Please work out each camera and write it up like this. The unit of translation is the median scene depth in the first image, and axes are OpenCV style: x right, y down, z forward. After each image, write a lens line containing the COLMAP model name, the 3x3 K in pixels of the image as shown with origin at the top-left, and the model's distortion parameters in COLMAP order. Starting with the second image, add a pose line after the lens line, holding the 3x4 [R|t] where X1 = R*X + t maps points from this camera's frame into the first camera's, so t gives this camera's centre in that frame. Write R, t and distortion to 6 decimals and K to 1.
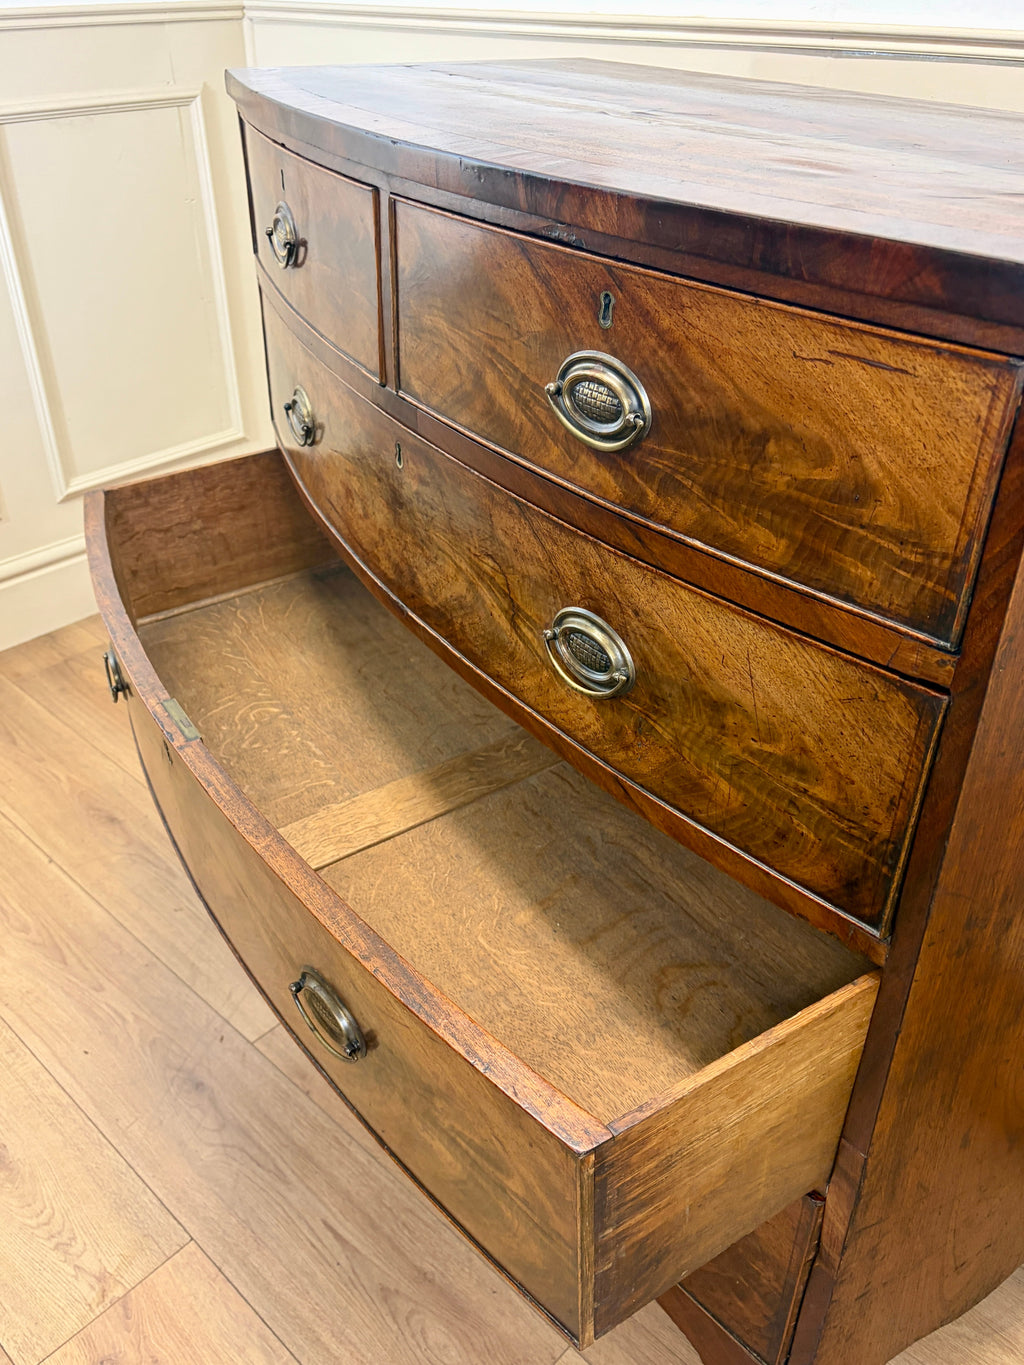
lens RADIAL K [[1187.5, 0, 418.5], [0, 1187.5, 728.9], [0, 0, 1]] dist [0.096189, -0.210866]
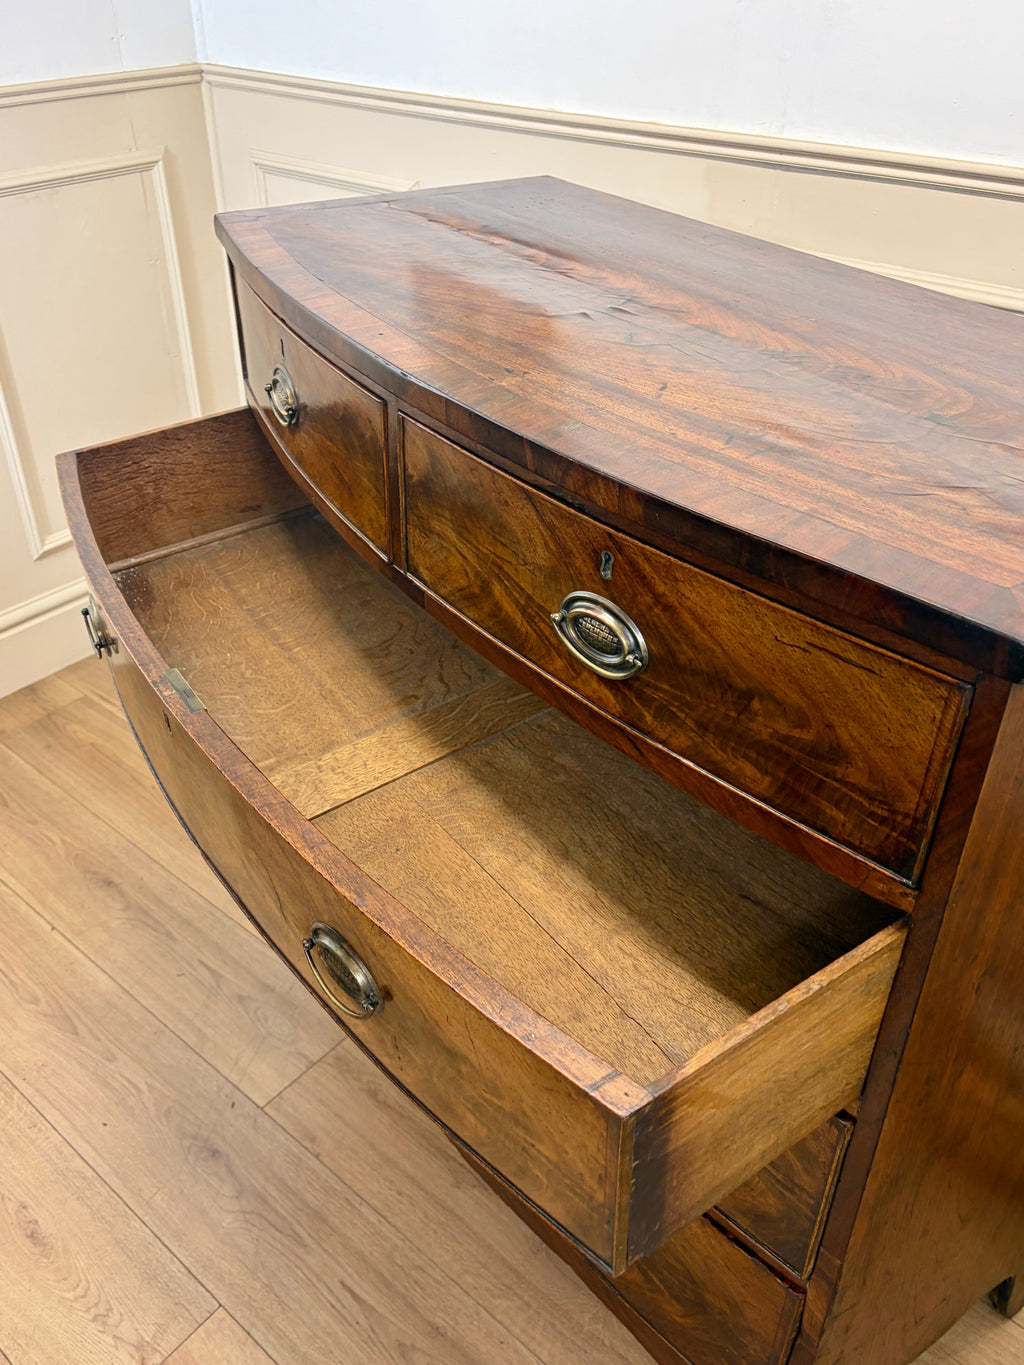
lens RADIAL K [[1187.5, 0, 418.5], [0, 1187.5, 728.9], [0, 0, 1]] dist [0.096189, -0.210866]
pose [[0.998549, -0.031819, 0.043456, -0.042292], [0.030353, 0.998961, 0.033994, -0.129301], [-0.044492, -0.032625, 0.998477, -0.073559]]
